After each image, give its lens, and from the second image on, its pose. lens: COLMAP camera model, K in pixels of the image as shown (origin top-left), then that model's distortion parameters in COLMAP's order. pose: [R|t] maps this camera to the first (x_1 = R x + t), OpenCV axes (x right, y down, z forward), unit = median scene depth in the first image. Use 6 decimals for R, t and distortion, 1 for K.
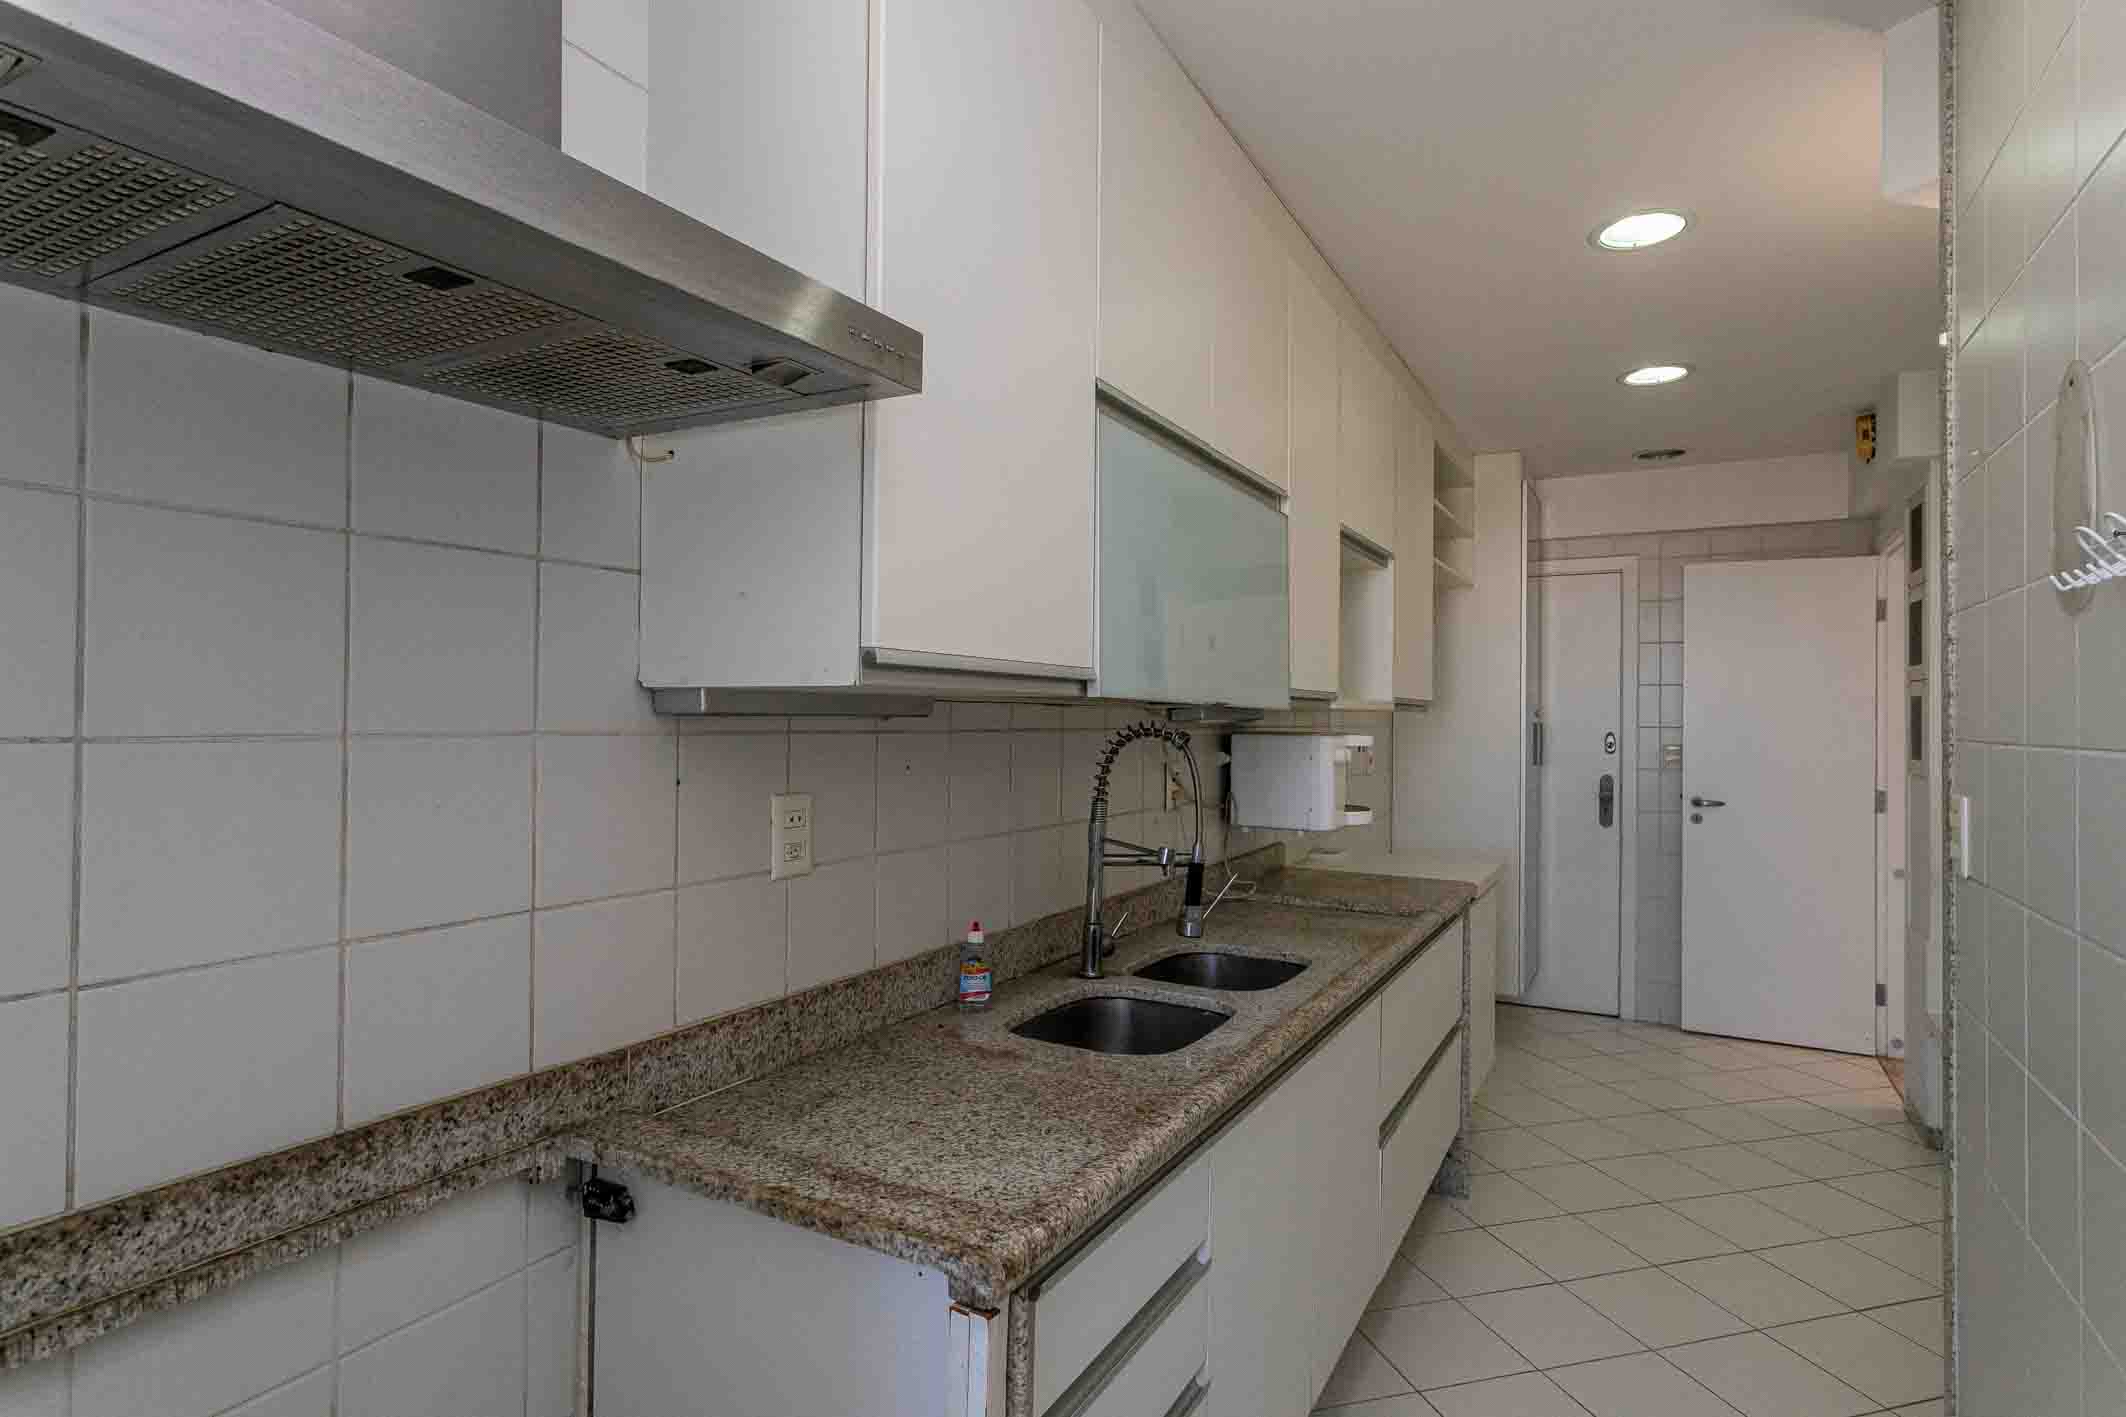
lens RADIAL K [[1095.1, 0, 1063.0], [0, 1095.1, 708.5], [0, 0, 1]] dist [0.002380, 0.000112]
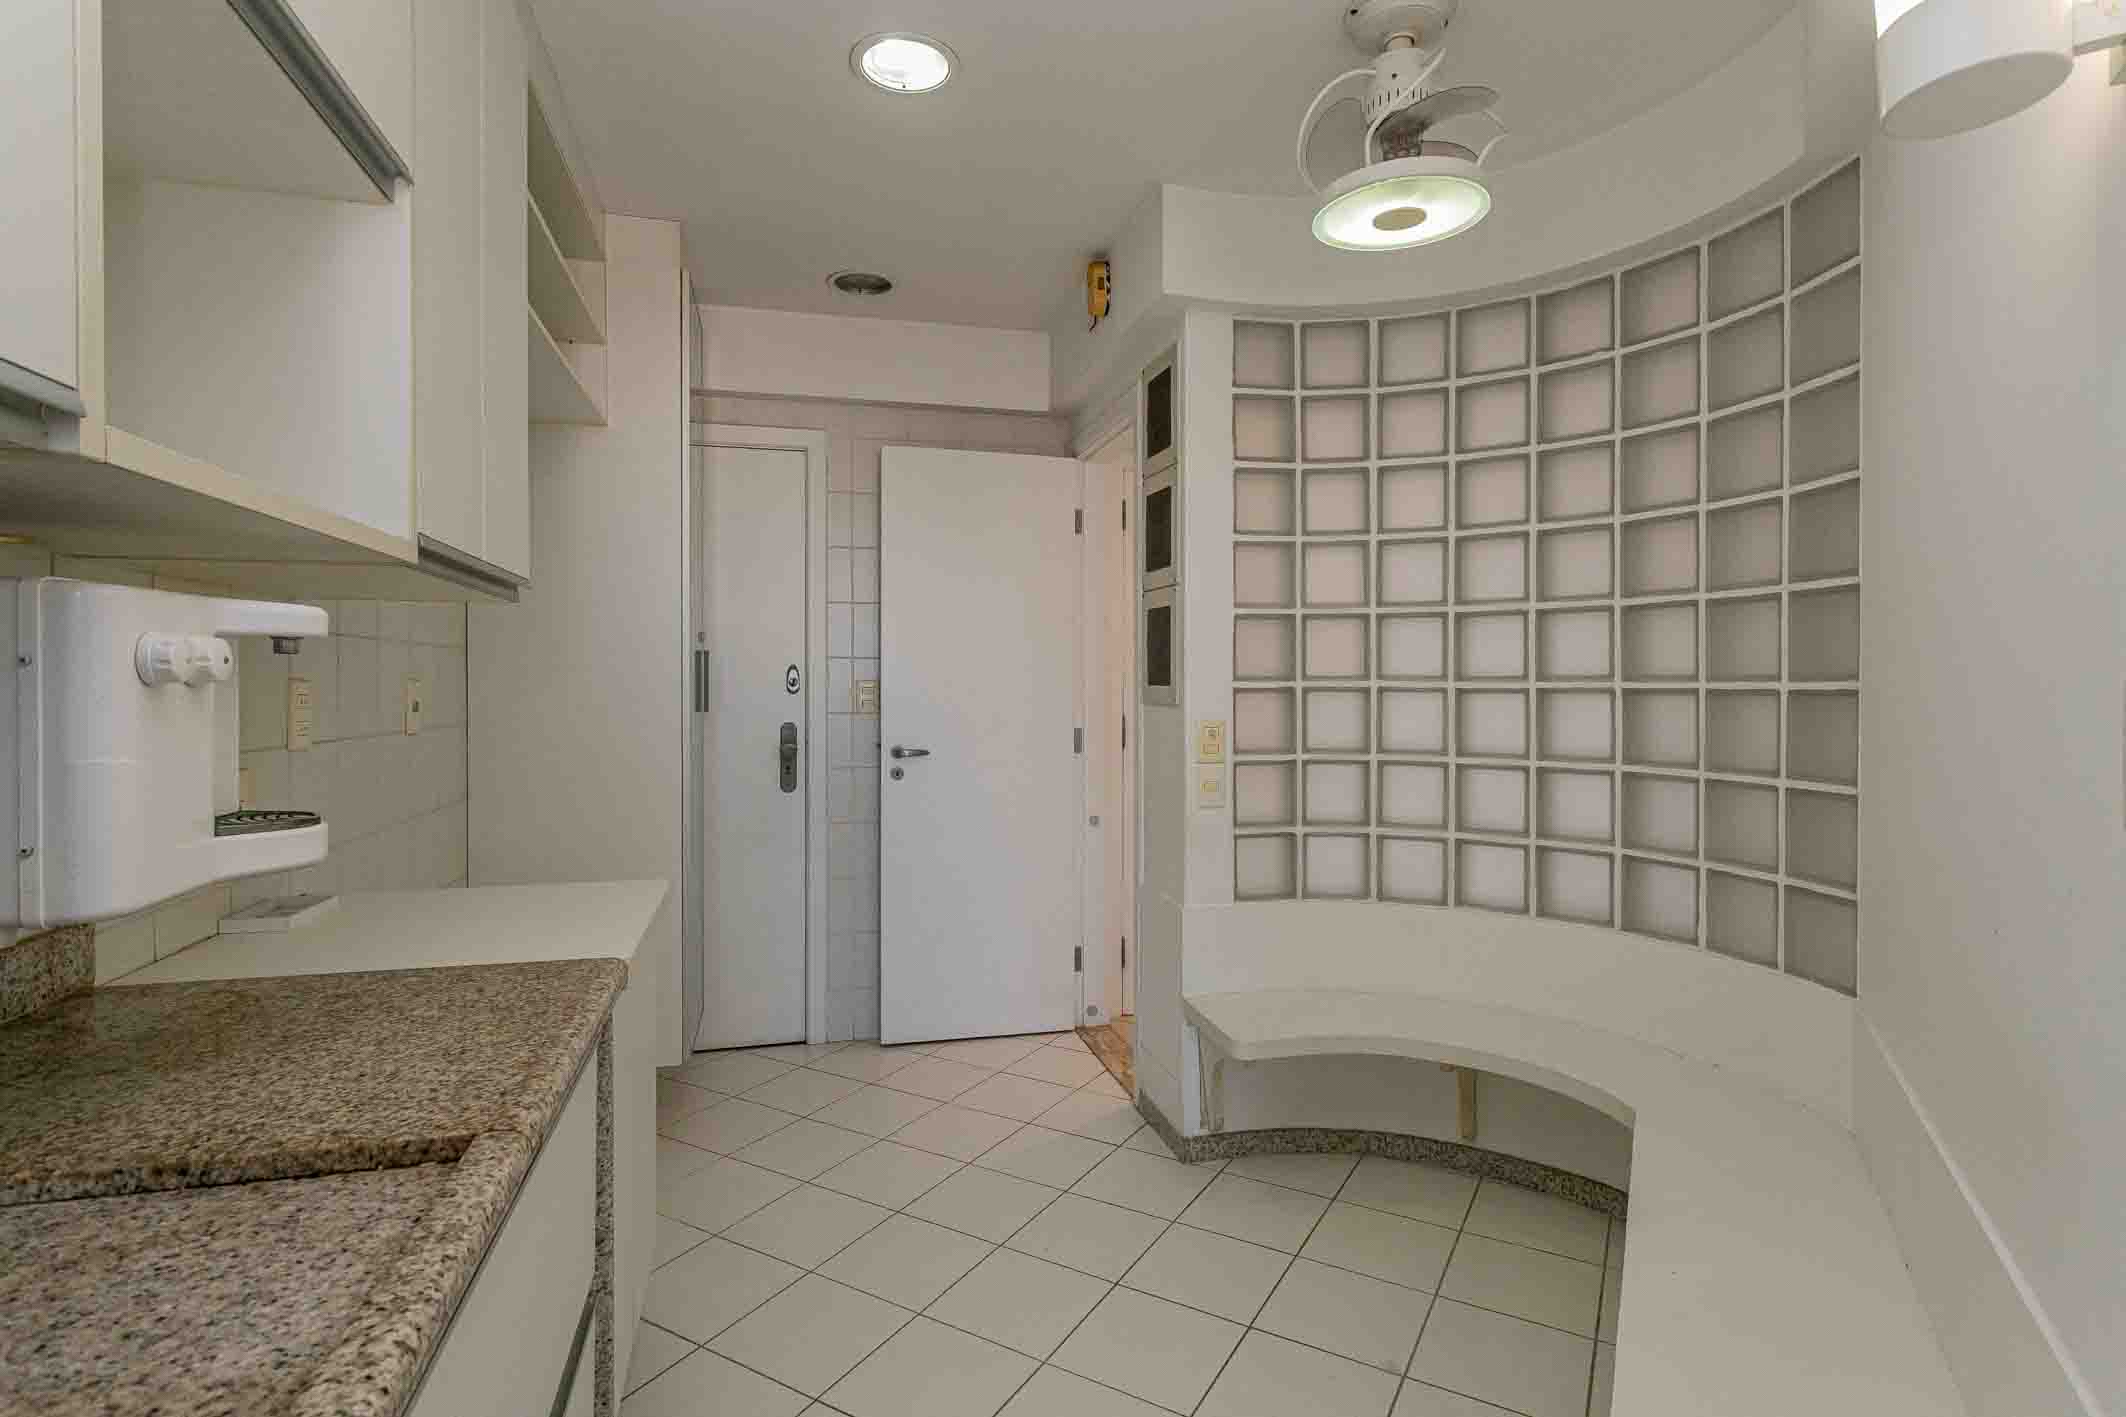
lens RADIAL K [[1059.2, 0, 1053.6], [0, 1059.2, 689.5], [0, 0, 1]] dist [-0.003642, -0.000261]
pose [[0.723333, -0.012897, 0.690379, 0.139183], [0.002465, 0.999867, 0.016096, 0.029140], [-0.690495, -0.009942, 0.723269, 0.381905]]
